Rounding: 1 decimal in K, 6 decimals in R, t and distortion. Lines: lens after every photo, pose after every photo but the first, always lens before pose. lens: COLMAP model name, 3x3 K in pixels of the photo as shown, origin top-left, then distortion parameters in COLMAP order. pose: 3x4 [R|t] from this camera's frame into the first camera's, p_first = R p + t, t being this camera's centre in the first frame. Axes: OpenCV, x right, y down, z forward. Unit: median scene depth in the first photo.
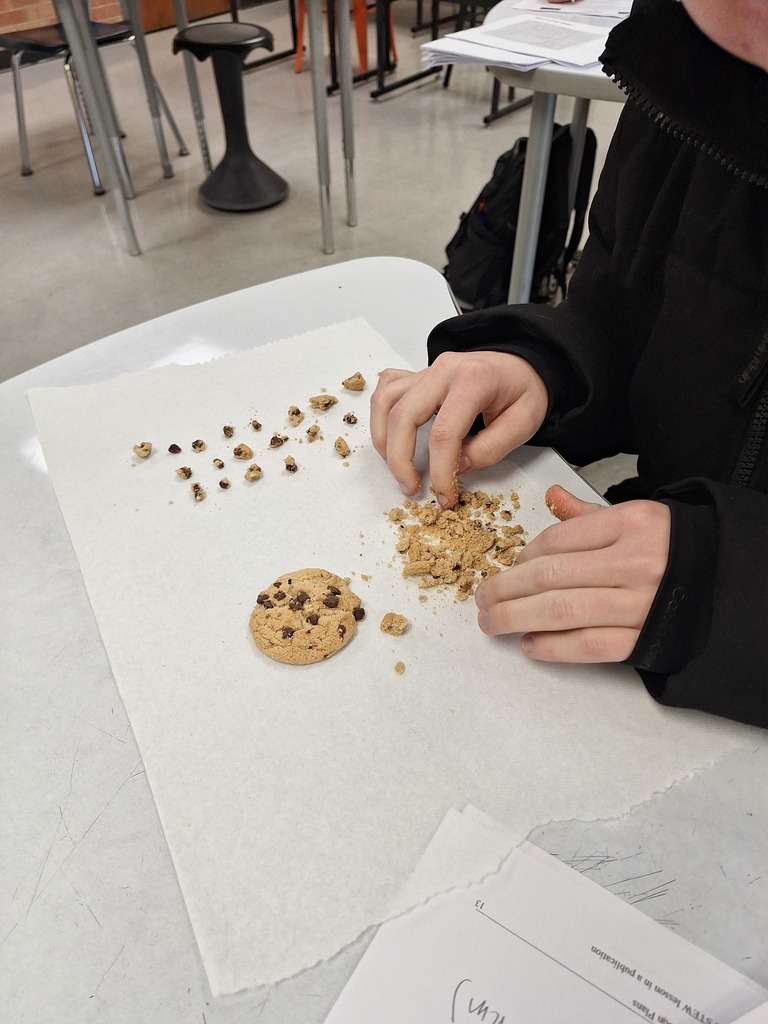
lens RADIAL K [[731.0, 0, 354.3], [0, 731.0, 518.4], [0, 0, 1]] dist [0.019889, 0.001063]
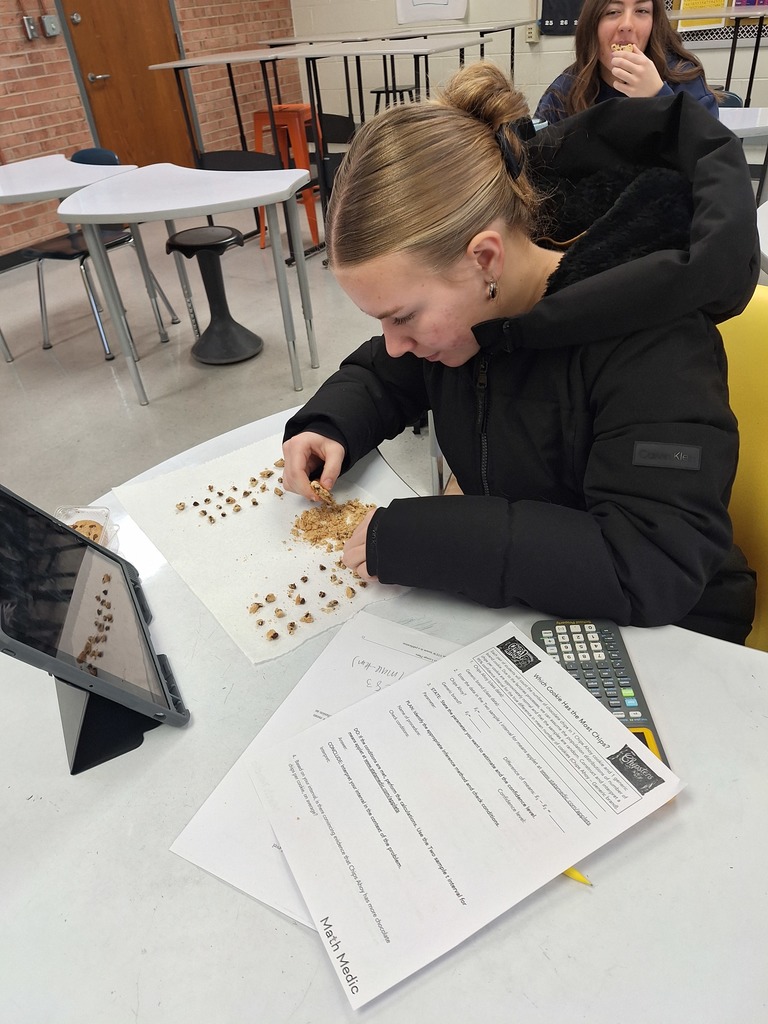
lens RADIAL K [[731.0, 0, 354.3], [0, 731.0, 518.4], [0, 0, 1]] dist [0.019889, 0.001063]
pose [[0.996521, -0.082792, 0.009583, 0.028431], [0.083256, 0.983574, -0.160161, 0.052543], [0.003834, 0.160402, 0.987044, -0.173101]]
